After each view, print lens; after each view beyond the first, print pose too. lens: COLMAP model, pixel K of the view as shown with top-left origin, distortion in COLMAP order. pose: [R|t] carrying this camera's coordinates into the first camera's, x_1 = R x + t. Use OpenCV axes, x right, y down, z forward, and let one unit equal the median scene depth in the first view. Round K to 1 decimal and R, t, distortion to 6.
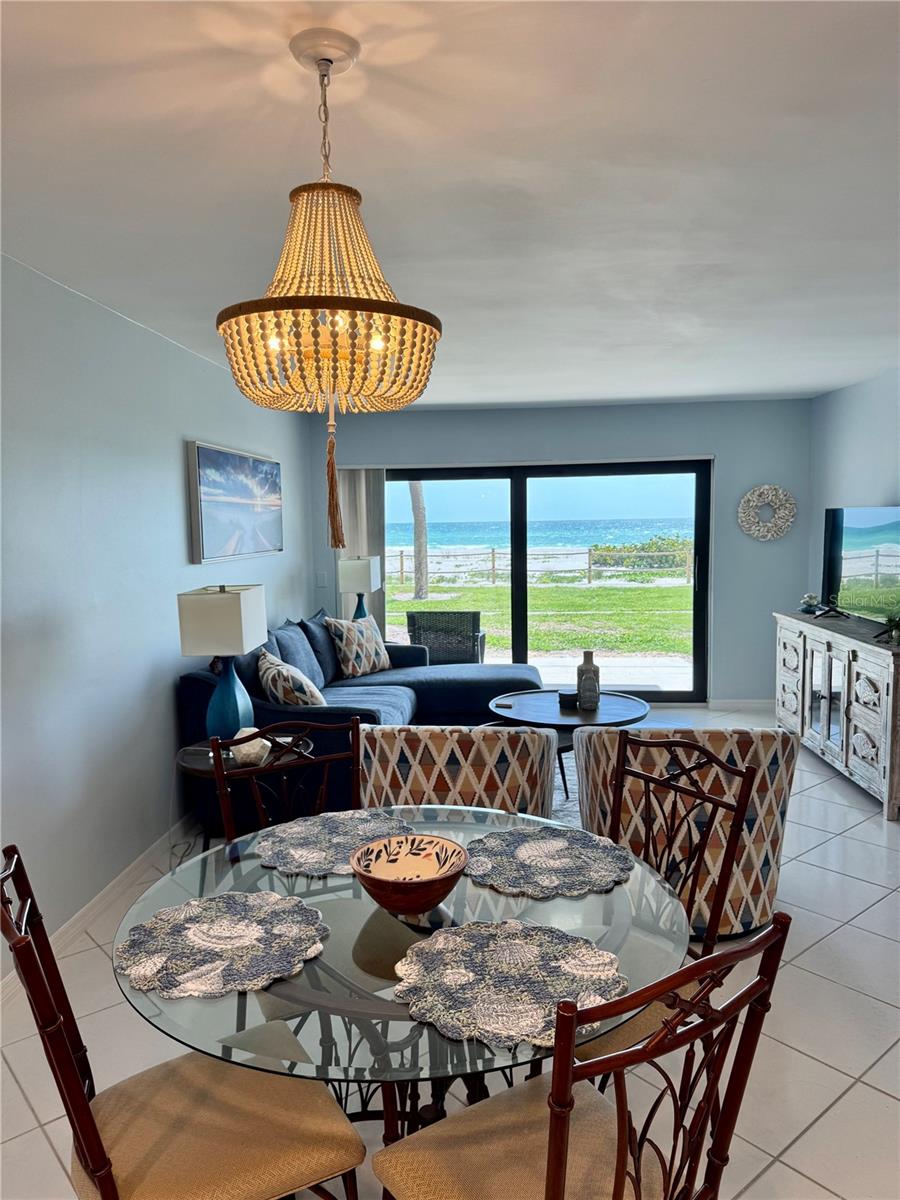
lens RADIAL K [[838.2, 0, 449.7], [0, 838.2, 603.5], [0, 0, 1]] dist [0.000678, 0.000029]
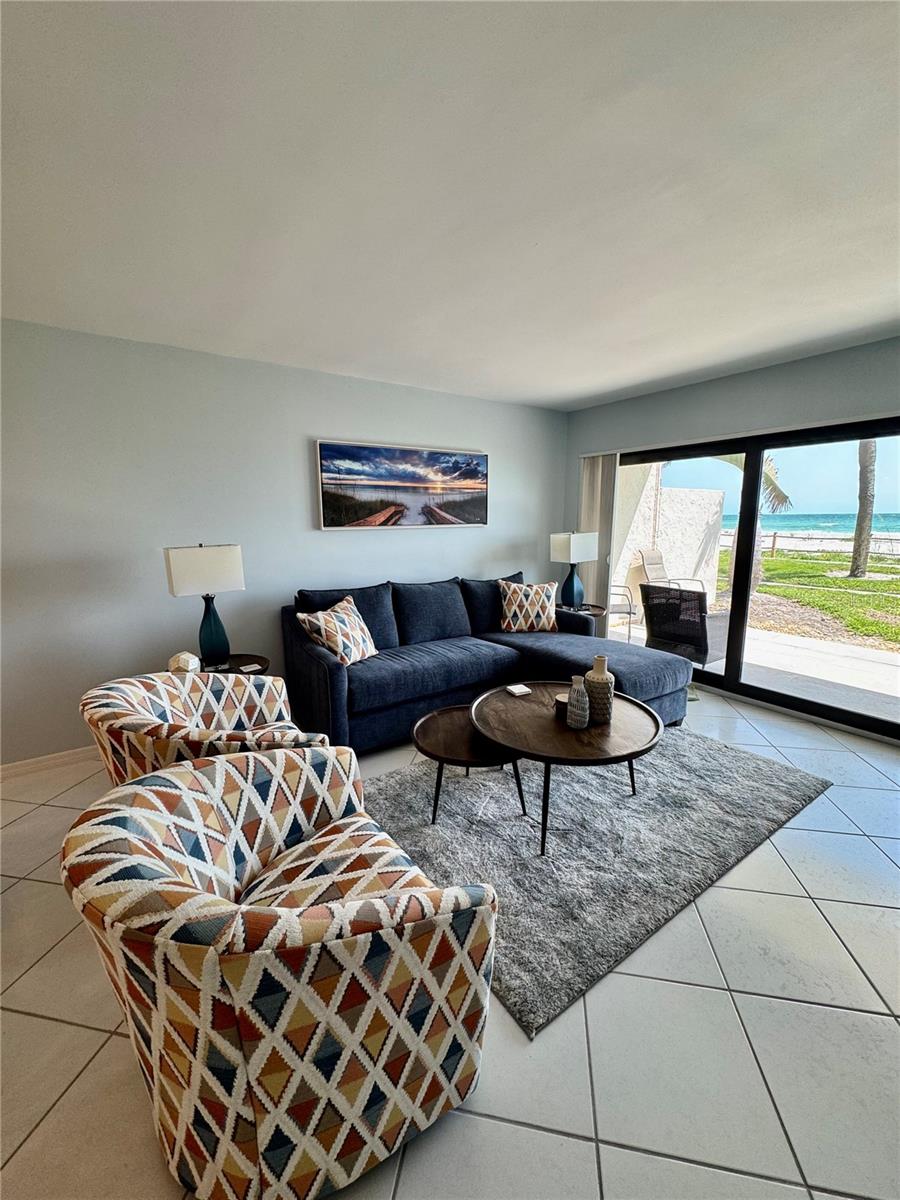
lens RADIAL K [[478.2, 0, 451.5], [0, 478.2, 596.7], [0, 0, 1]] dist [-0.000055, -0.000368]
pose [[0.624350, 0.139266, -0.768630, 0.300081], [-0.077157, 0.990162, 0.116731, -0.030284], [0.777325, -0.013576, 0.628953, 0.428664]]
